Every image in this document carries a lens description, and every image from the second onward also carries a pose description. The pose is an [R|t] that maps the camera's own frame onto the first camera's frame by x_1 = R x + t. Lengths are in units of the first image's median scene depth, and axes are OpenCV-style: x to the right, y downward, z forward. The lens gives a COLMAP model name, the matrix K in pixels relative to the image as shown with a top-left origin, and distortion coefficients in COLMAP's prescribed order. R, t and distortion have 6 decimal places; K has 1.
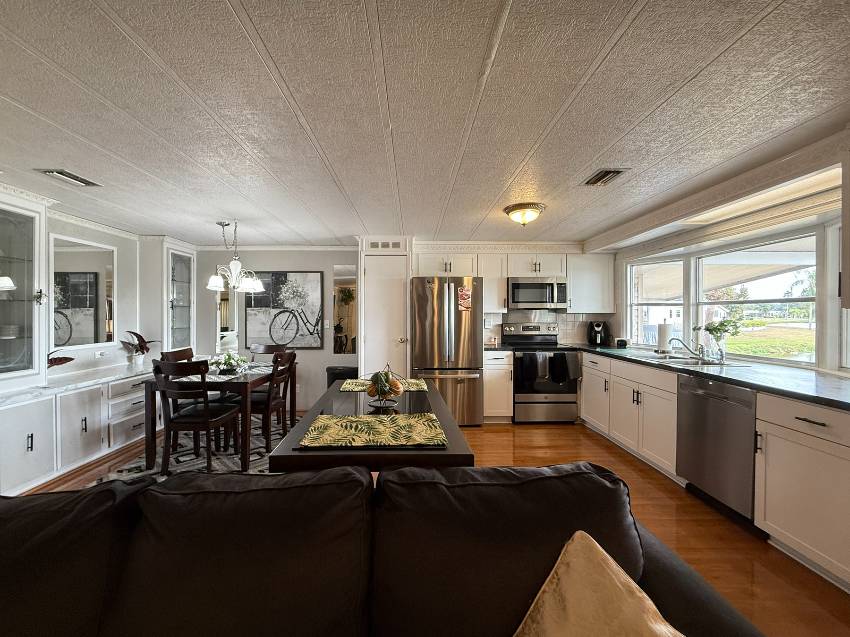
lens RADIAL K [[342.9, 0, 412.5], [0, 342.9, 312.4], [0, 0, 1]] dist [0.003168, -0.000695]
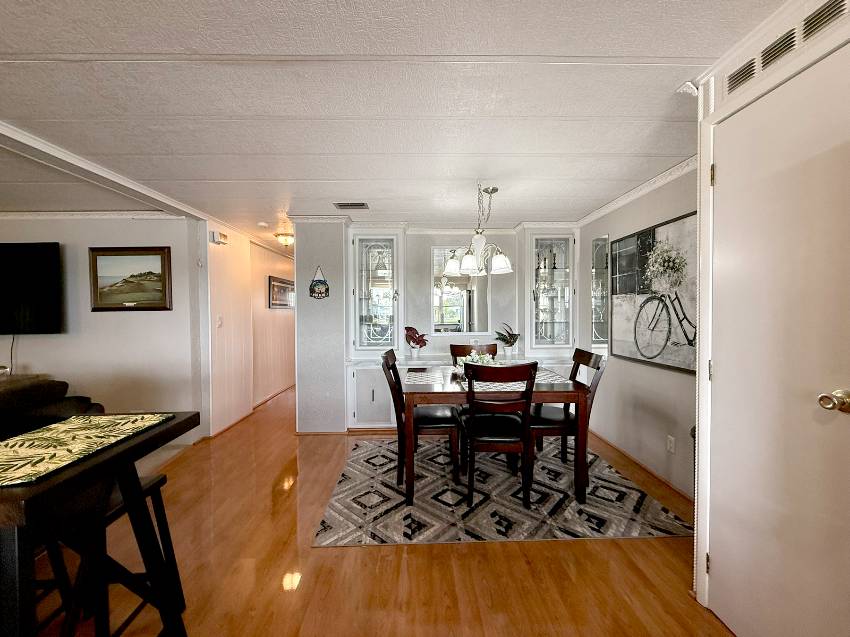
lens RADIAL K [[342.9, 0, 423.6], [0, 342.9, 316.3], [0, 0, 1]] dist [0.003168, -0.000695]
pose [[0.017925, 0.011704, -0.999771, 0.202498], [0.012304, 0.999853, 0.011925, 0.016884], [0.999764, -0.012514, 0.017778, 0.703990]]
